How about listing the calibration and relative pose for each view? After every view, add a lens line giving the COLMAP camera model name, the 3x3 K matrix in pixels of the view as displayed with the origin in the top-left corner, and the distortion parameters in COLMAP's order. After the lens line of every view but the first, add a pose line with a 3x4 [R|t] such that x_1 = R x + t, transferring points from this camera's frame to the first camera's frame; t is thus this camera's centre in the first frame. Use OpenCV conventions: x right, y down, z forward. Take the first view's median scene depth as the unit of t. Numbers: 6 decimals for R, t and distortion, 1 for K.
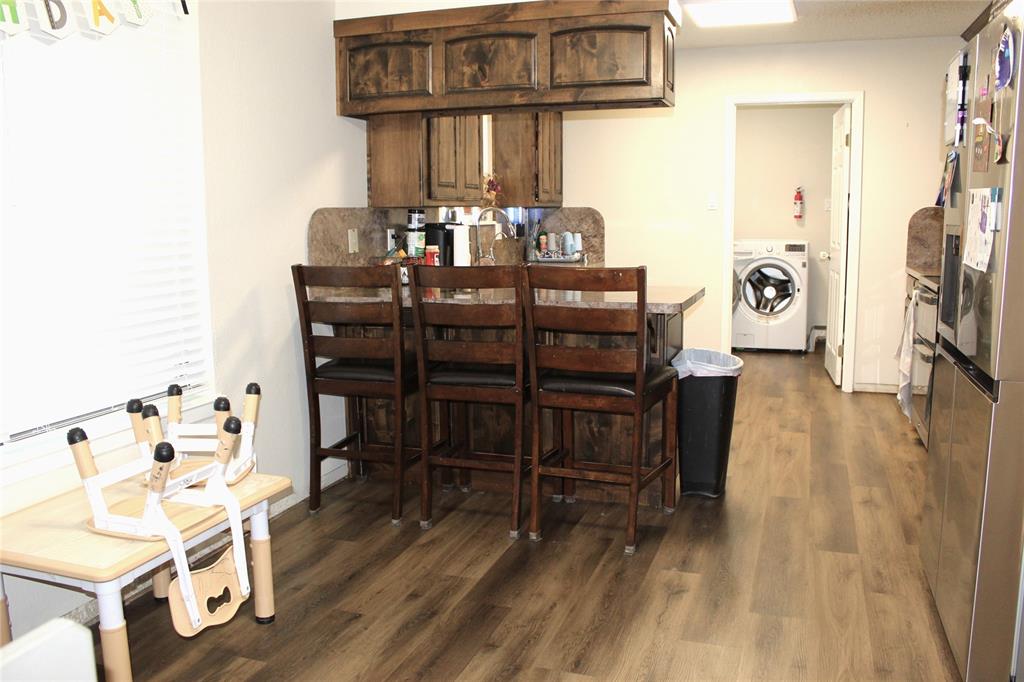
lens RADIAL K [[857.6, 0, 512.0], [0, 857.6, 341.0], [0, 0, 1]] dist [0.000057, -0.000031]
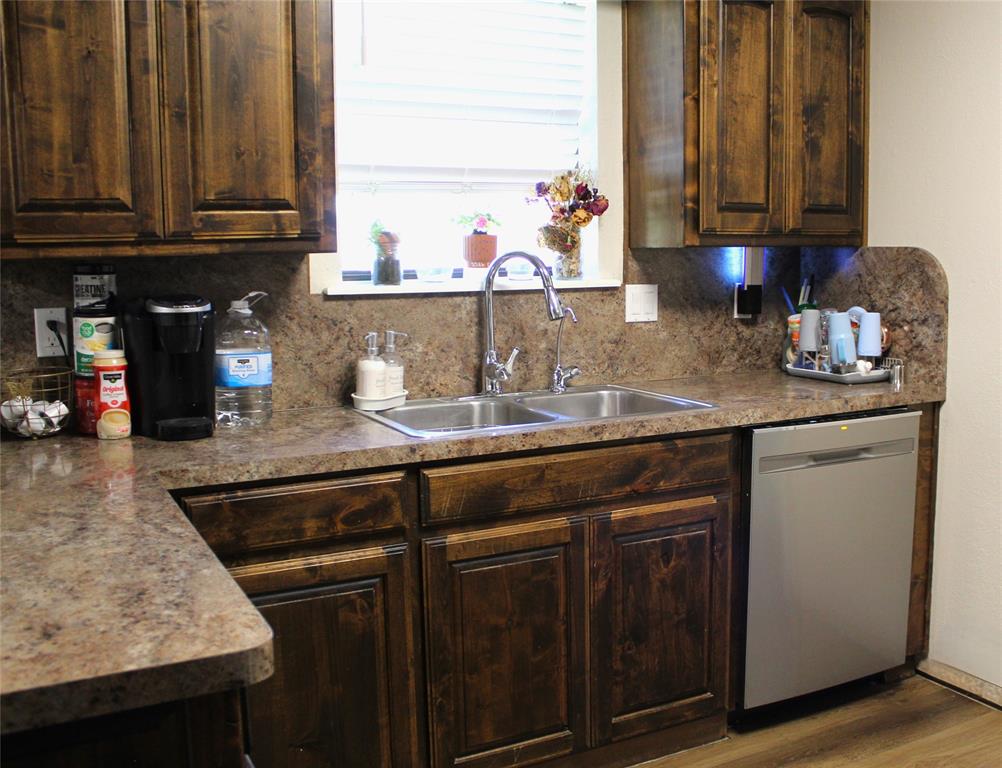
lens RADIAL K [[1026.6, 0, 501.0], [0, 1026.6, 384.0], [0, 0, 1]] dist [-0.001158, -0.001007]
pose [[0.712500, 0.098197, -0.694767, 0.286052], [-0.098547, 0.994349, 0.039477, -0.093375], [0.694717, 0.040340, 0.718151, 0.534074]]
